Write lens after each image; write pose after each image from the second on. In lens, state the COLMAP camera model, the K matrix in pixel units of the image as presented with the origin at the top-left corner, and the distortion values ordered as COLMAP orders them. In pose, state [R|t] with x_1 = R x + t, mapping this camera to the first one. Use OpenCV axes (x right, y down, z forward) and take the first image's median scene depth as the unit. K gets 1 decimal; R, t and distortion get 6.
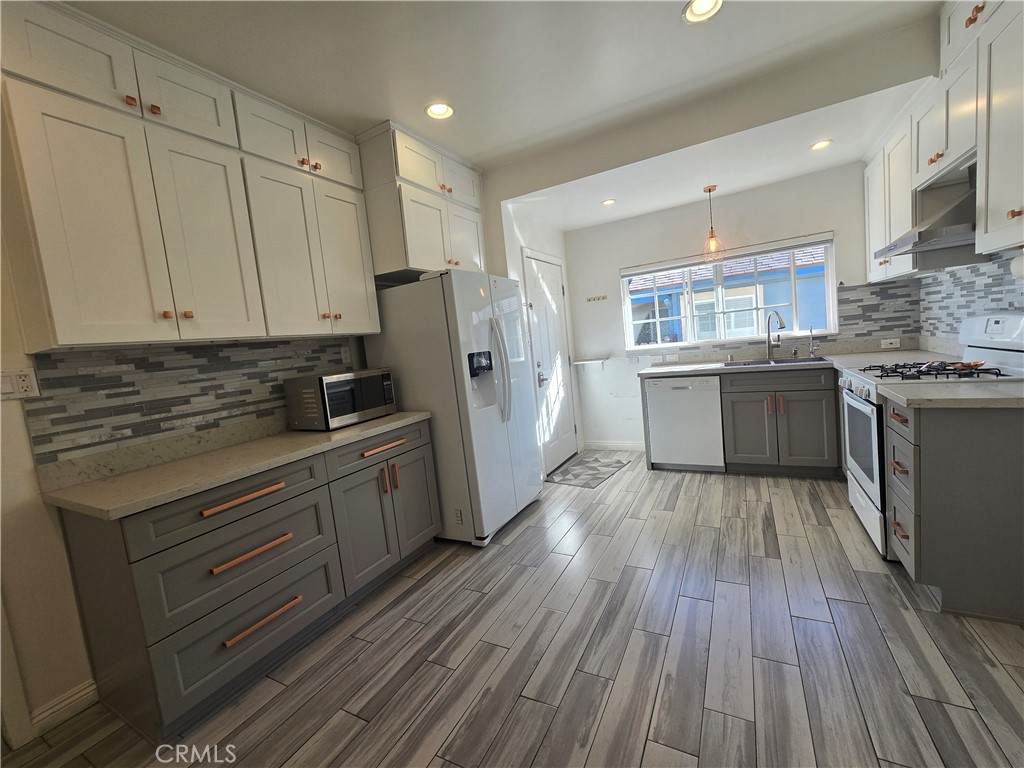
lens RADIAL K [[444.6, 0, 515.4], [0, 444.6, 379.2], [0, 0, 1]] dist [-0.003327, 0.000435]
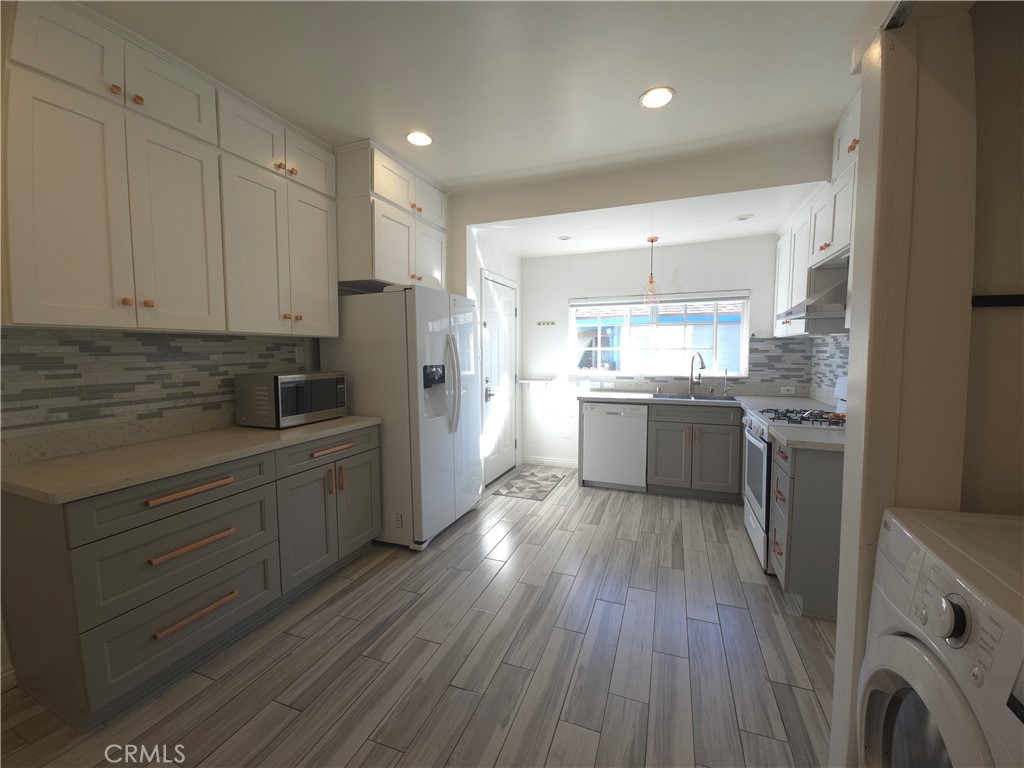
lens RADIAL K [[444.6, 0, 522.7], [0, 444.6, 376.4], [0, 0, 1]] dist [-0.003327, 0.000435]
pose [[0.985252, 0.092894, 0.143697, -0.028387], [-0.088319, 0.995371, -0.037911, -0.015455], [-0.146553, 0.024661, 0.988895, -0.093572]]
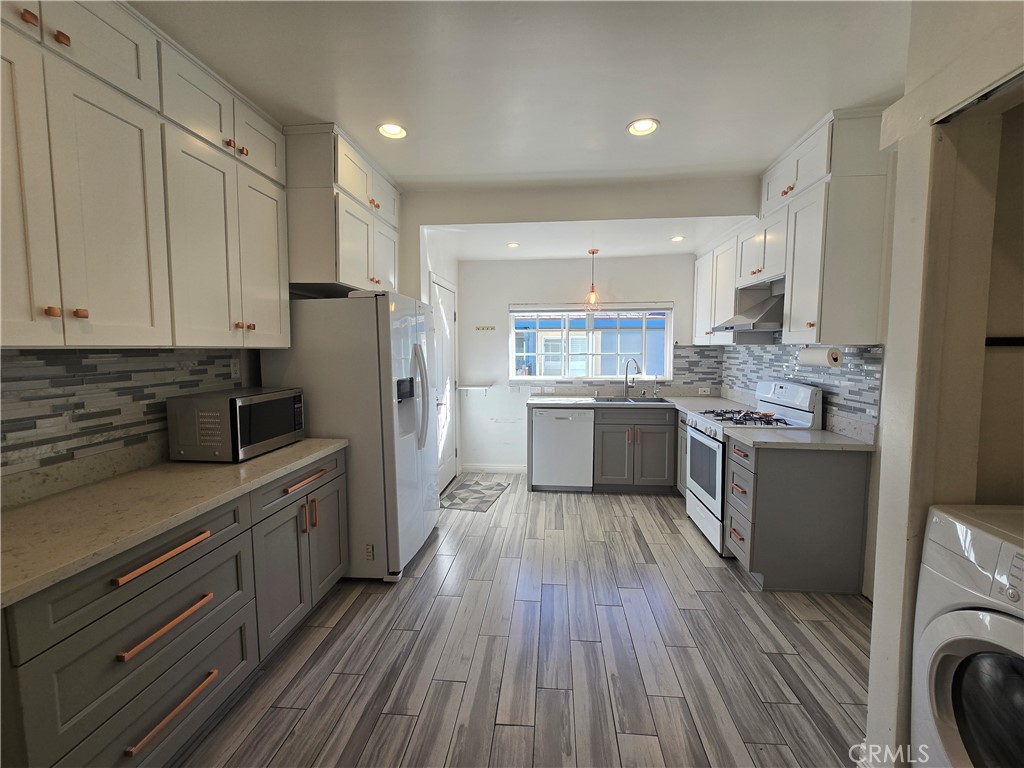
lens RADIAL K [[444.6, 0, 529.9], [0, 444.6, 375.5], [0, 0, 1]] dist [-0.003327, 0.000435]
pose [[0.905347, 0.075177, 0.417966, -0.296063], [-0.057862, 0.996865, -0.053967, -0.036934], [-0.420713, 0.024674, 0.906858, 0.001669]]
